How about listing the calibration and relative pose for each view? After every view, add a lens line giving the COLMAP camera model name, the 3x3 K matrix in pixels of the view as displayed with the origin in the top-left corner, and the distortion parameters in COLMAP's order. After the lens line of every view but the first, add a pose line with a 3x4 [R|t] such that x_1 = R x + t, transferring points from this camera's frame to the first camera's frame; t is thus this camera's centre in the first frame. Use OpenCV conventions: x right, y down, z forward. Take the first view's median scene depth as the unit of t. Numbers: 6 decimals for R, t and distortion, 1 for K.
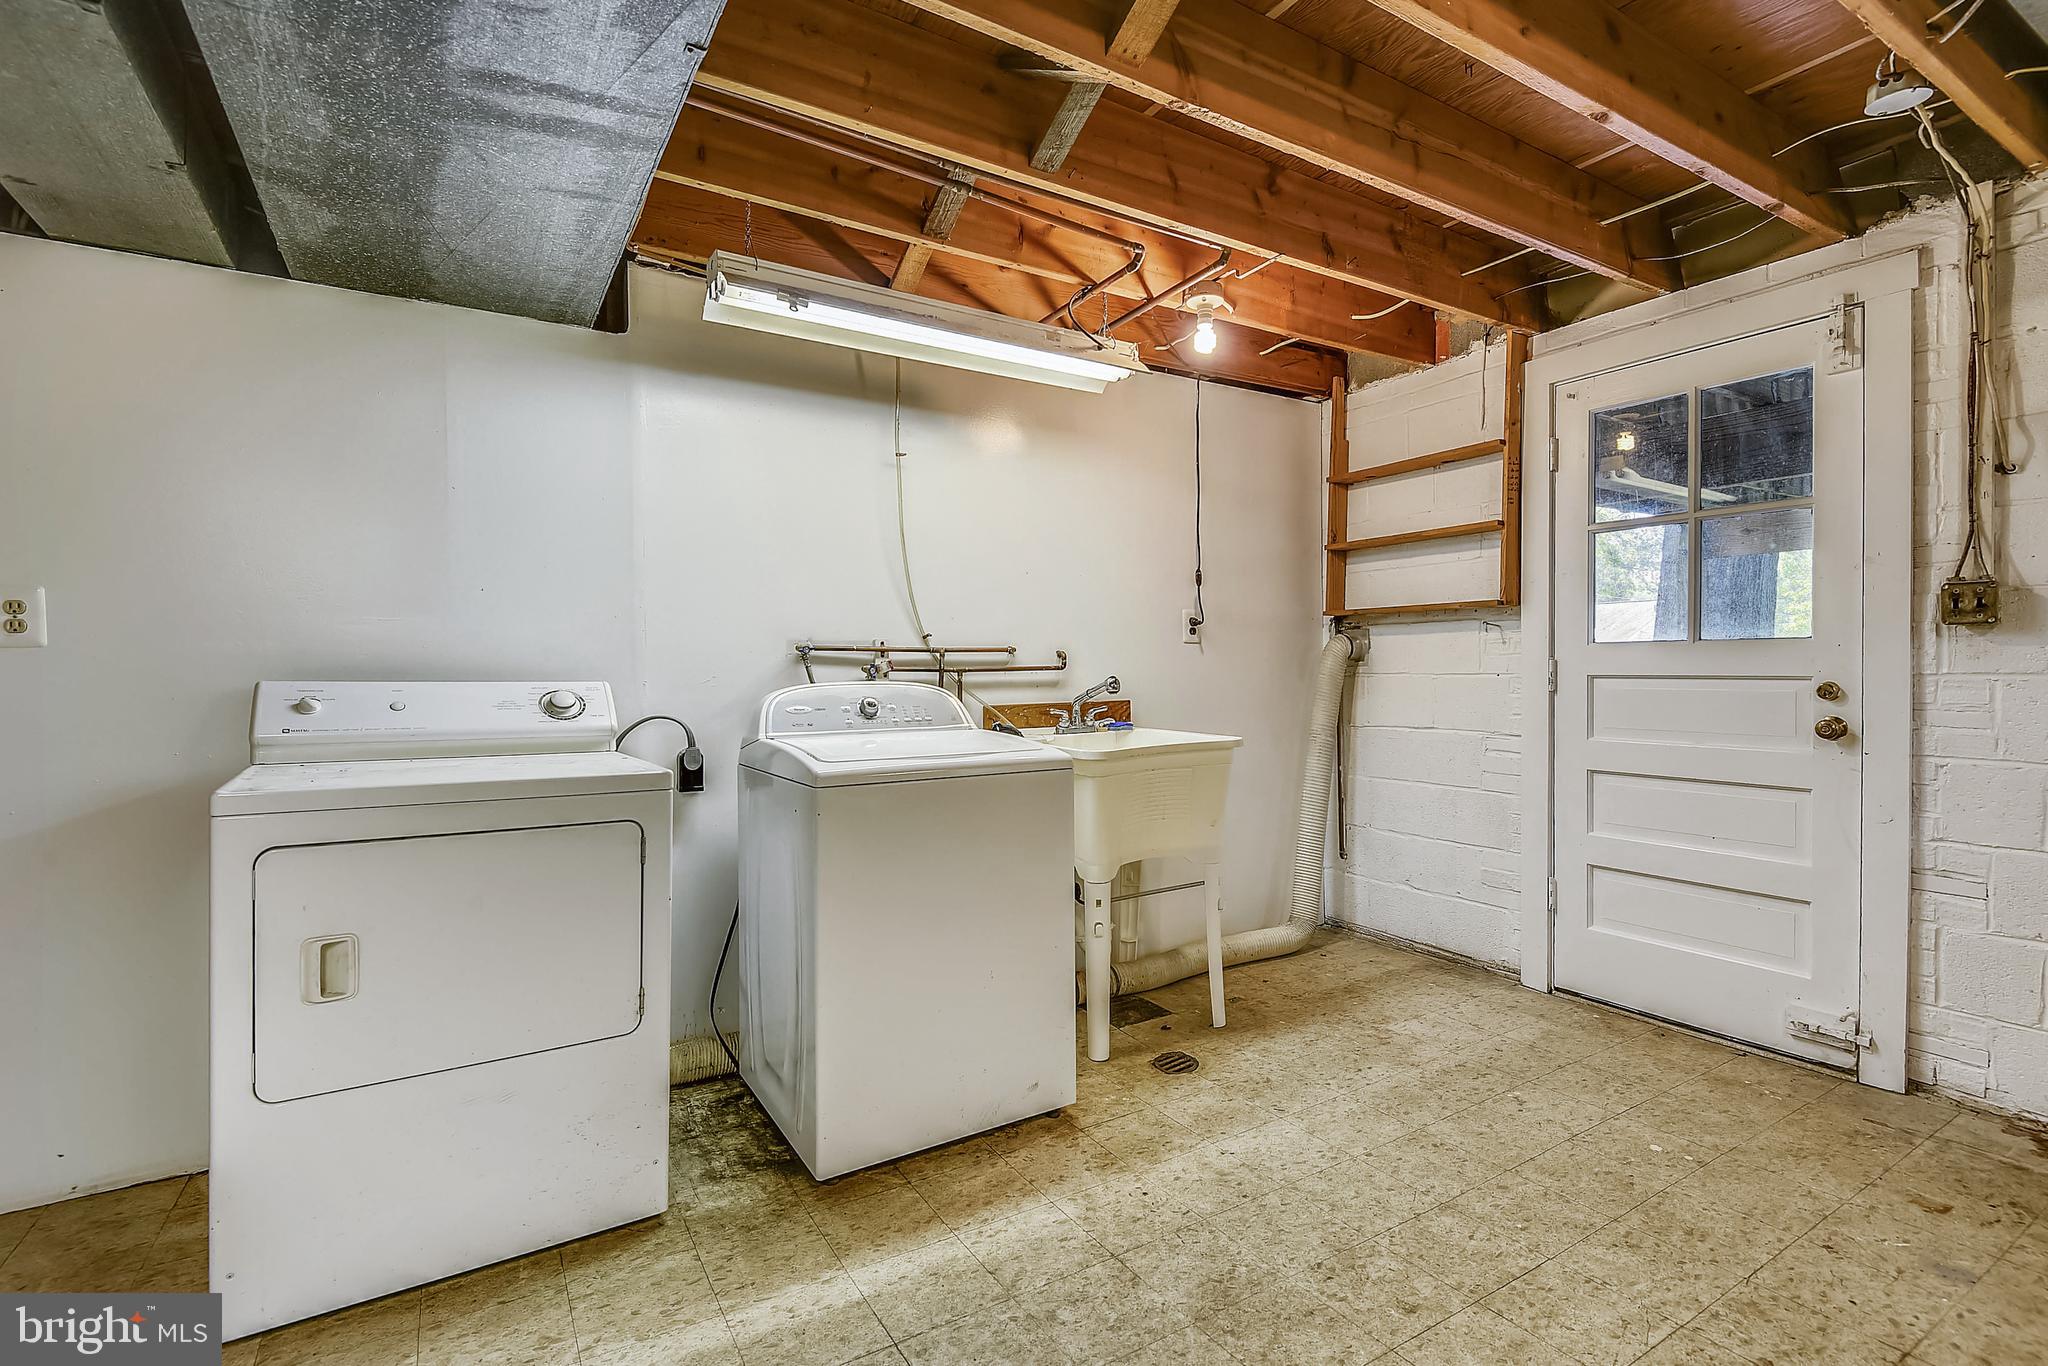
lens RADIAL K [[961.2, 0, 1021.9], [0, 961.2, 688.1], [0, 0, 1]] dist [-0.003255, -0.000404]
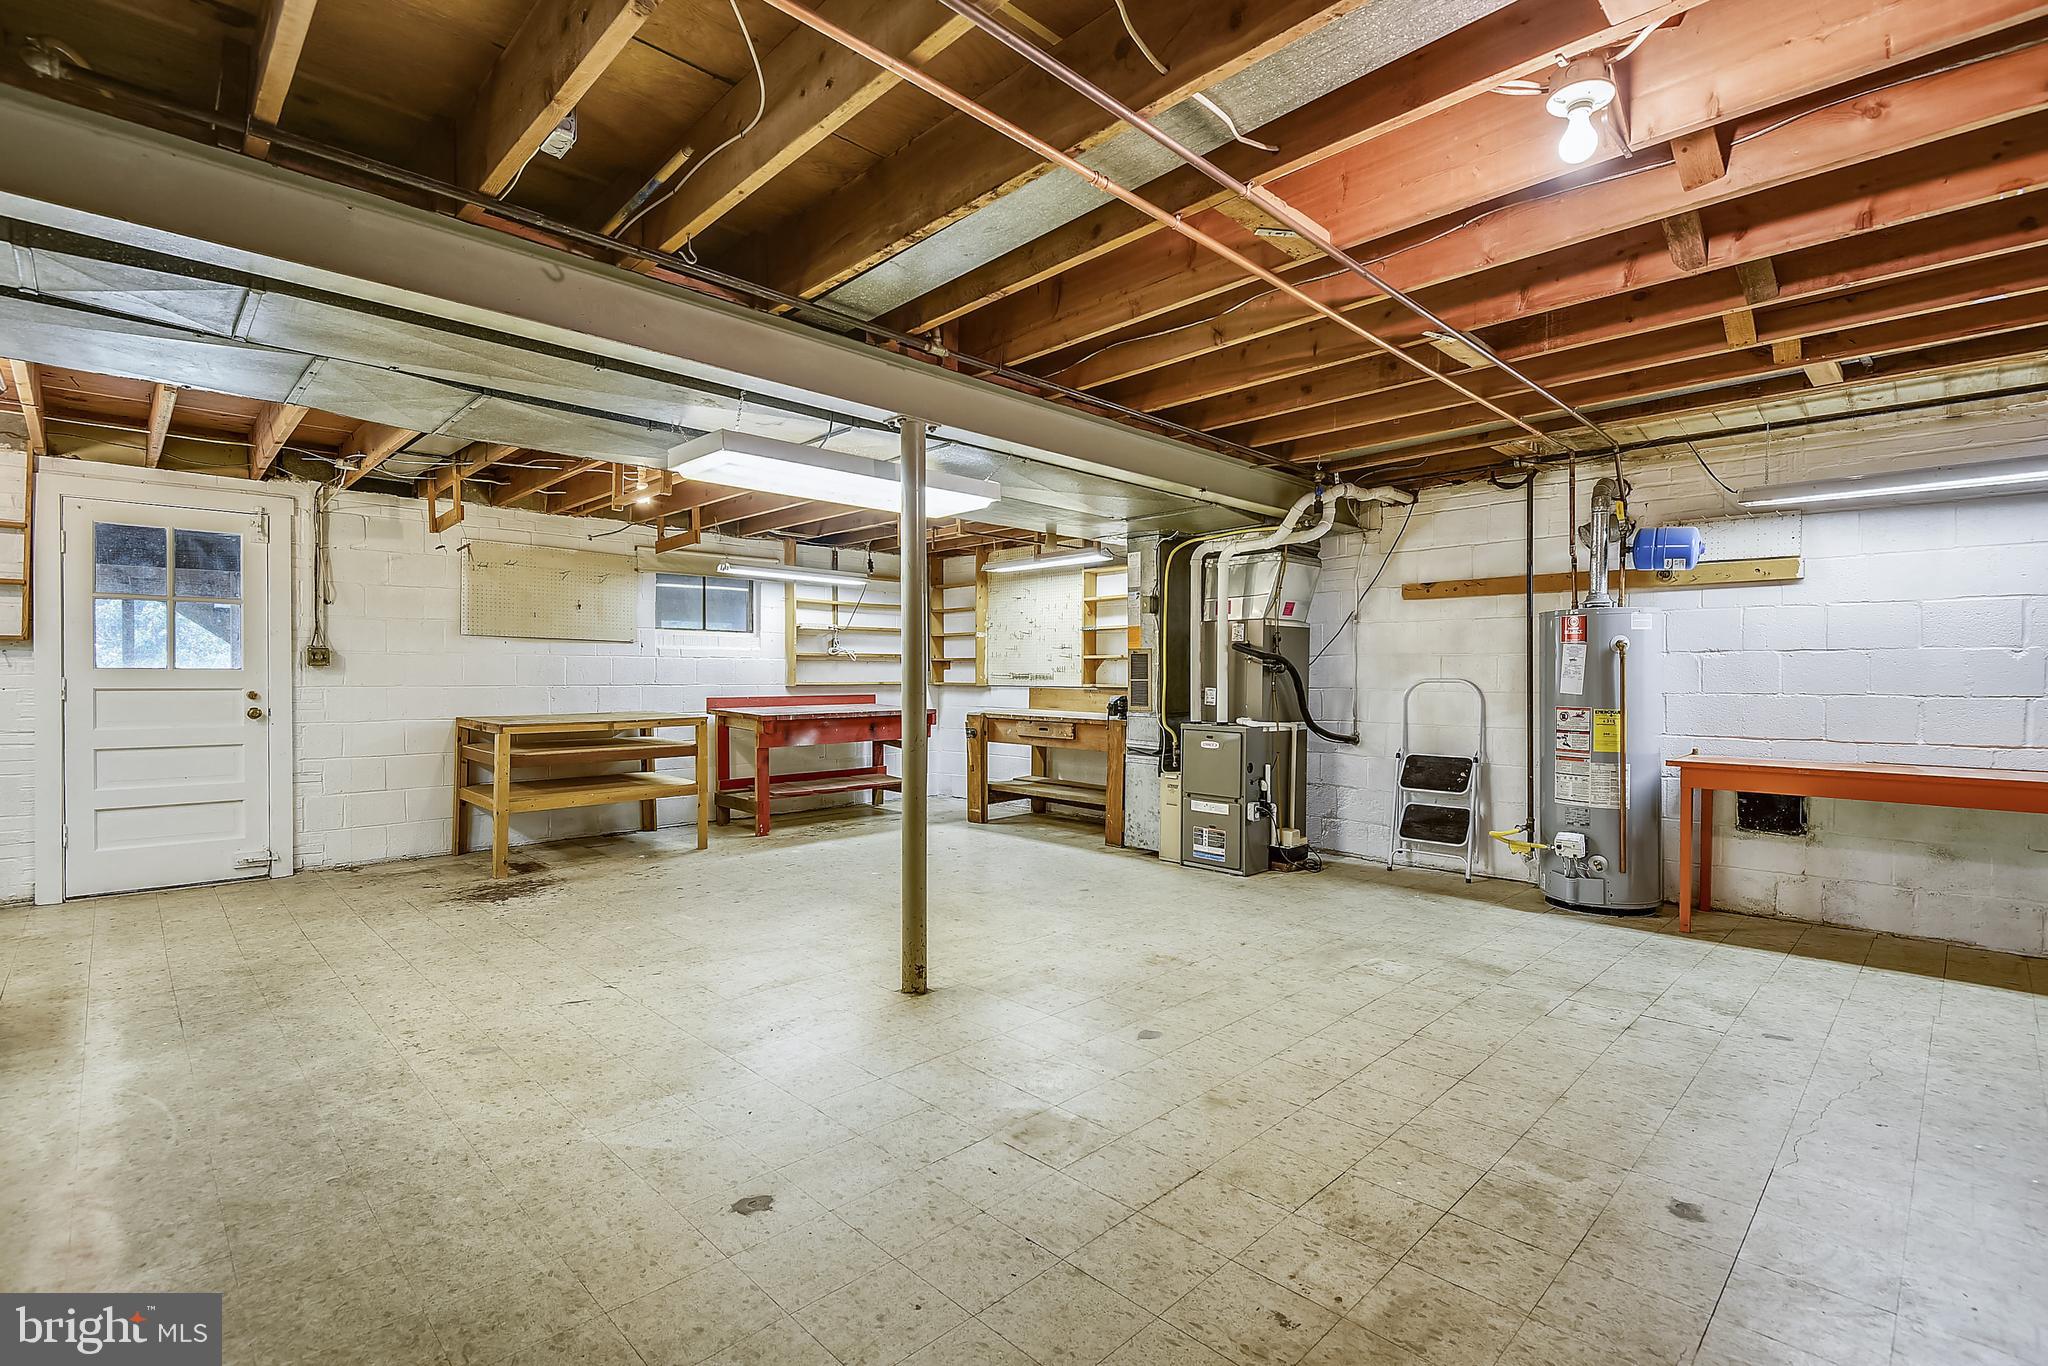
lens RADIAL K [[930.8, 0, 1026.2], [0, 930.8, 672.8], [0, 0, 1]] dist [0.038280, -0.029252]
pose [[-0.217293, 0.015553, 0.975983, -1.549972], [0.024177, 0.999652, -0.010547, 0.017404], [-0.975807, 0.021304, -0.217593, -0.190062]]
